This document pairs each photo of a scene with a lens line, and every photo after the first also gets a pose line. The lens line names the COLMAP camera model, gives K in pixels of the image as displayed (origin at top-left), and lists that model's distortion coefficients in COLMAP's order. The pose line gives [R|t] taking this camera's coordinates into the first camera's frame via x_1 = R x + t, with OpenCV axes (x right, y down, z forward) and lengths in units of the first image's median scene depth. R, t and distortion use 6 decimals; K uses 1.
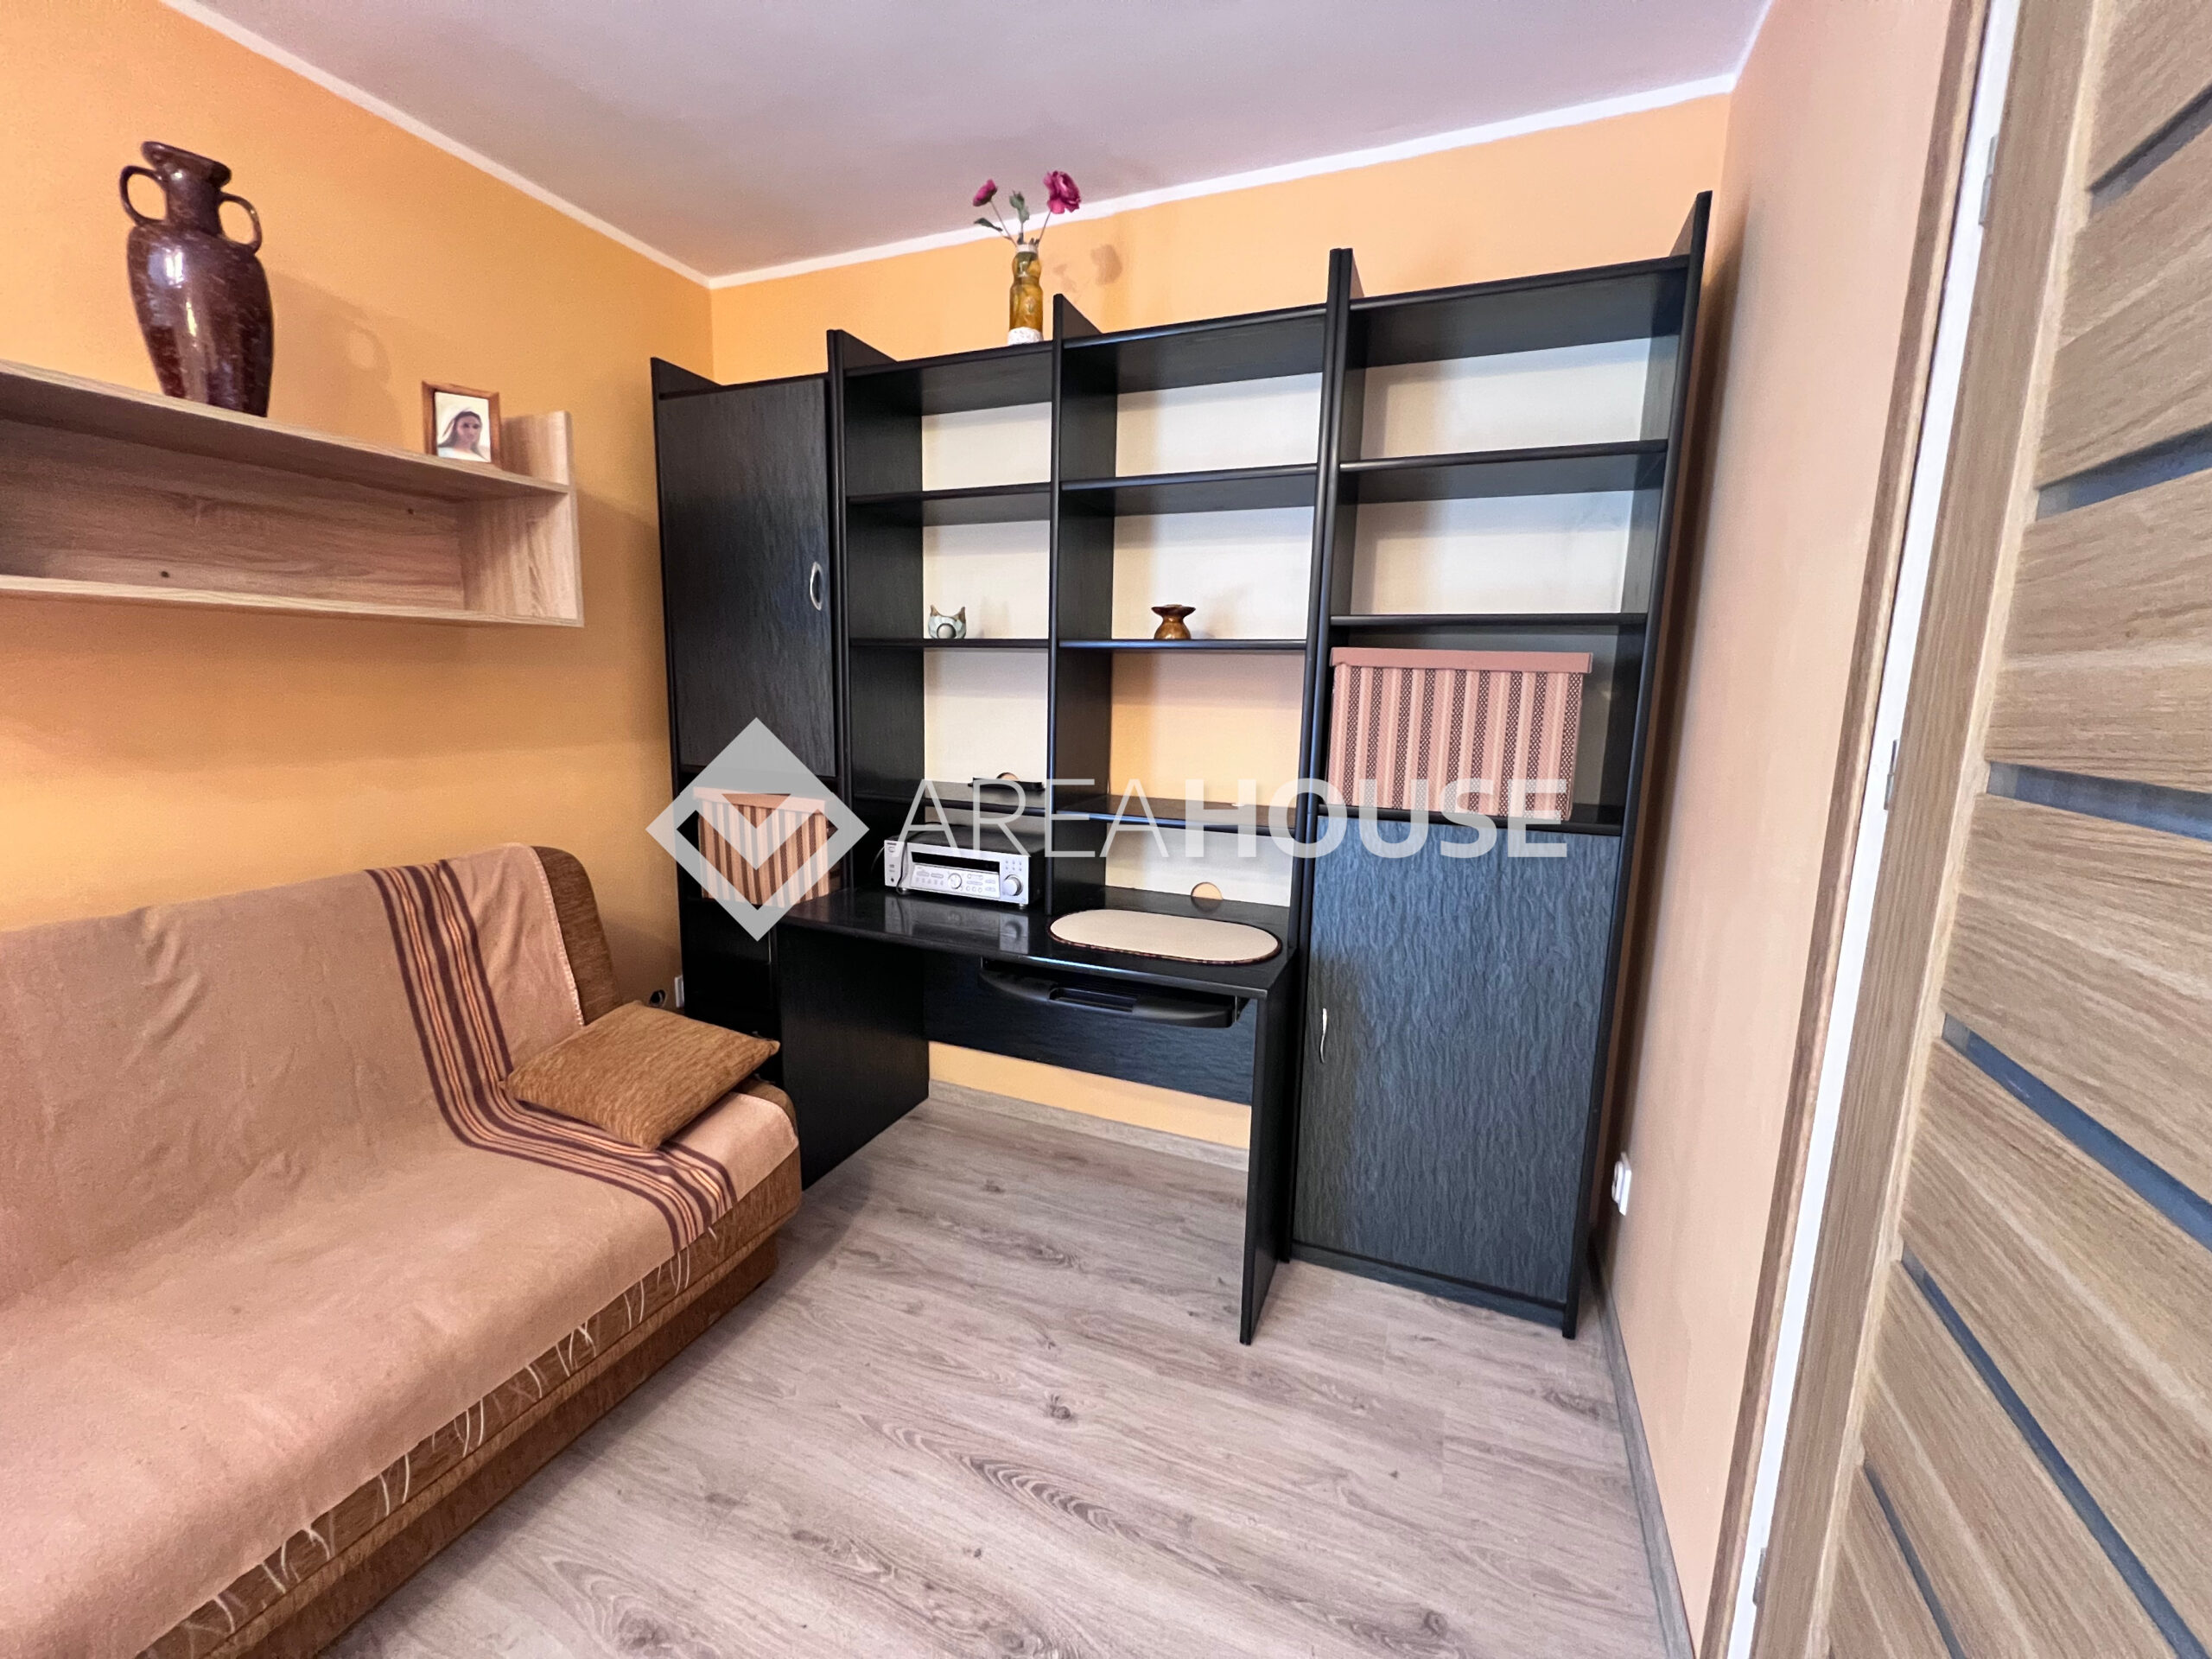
lens RADIAL K [[888.5, 0, 1096.7], [0, 888.5, 821.4], [0, 0, 1]] dist [-0.004655, -0.000097]
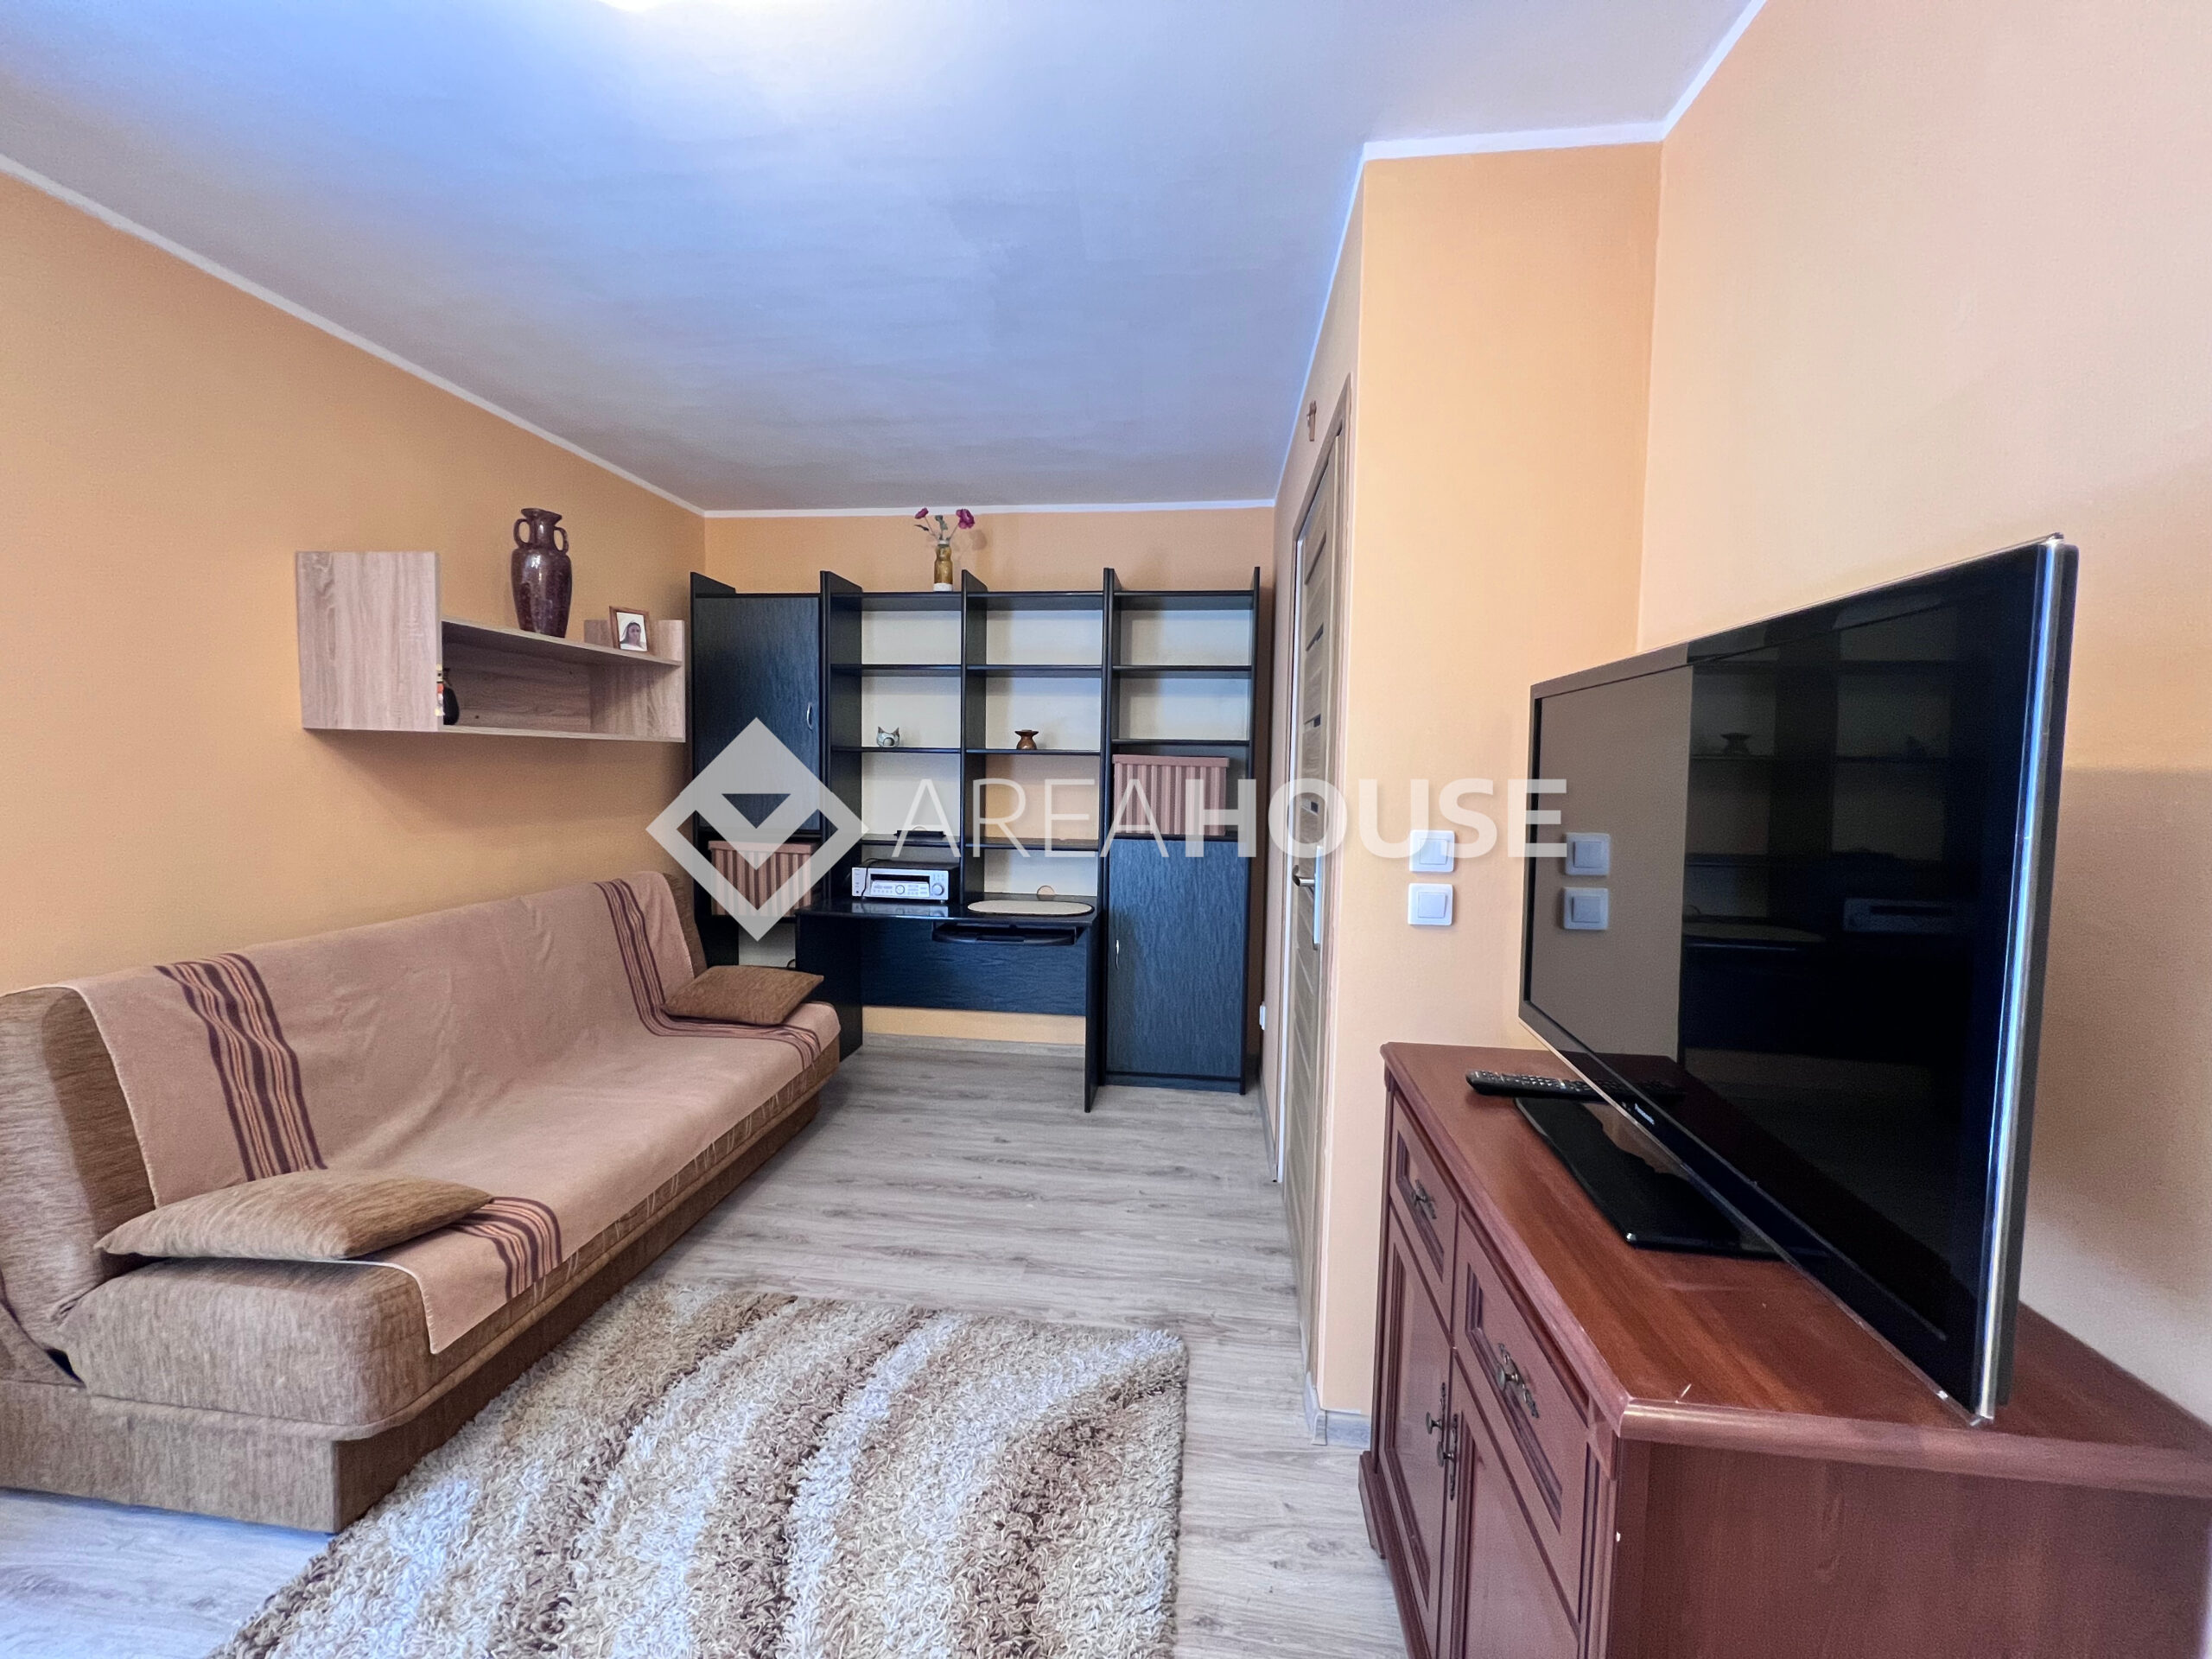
lens RADIAL K [[888.5, 0, 1103.7], [0, 888.5, 827.3], [0, 0, 1]] dist [-0.004655, -0.000097]
pose [[0.961841, -0.025425, 0.272424, -0.284782], [0.047589, 0.996043, -0.075062, 0.109712], [-0.269437, 0.085162, 0.959245, -0.845285]]
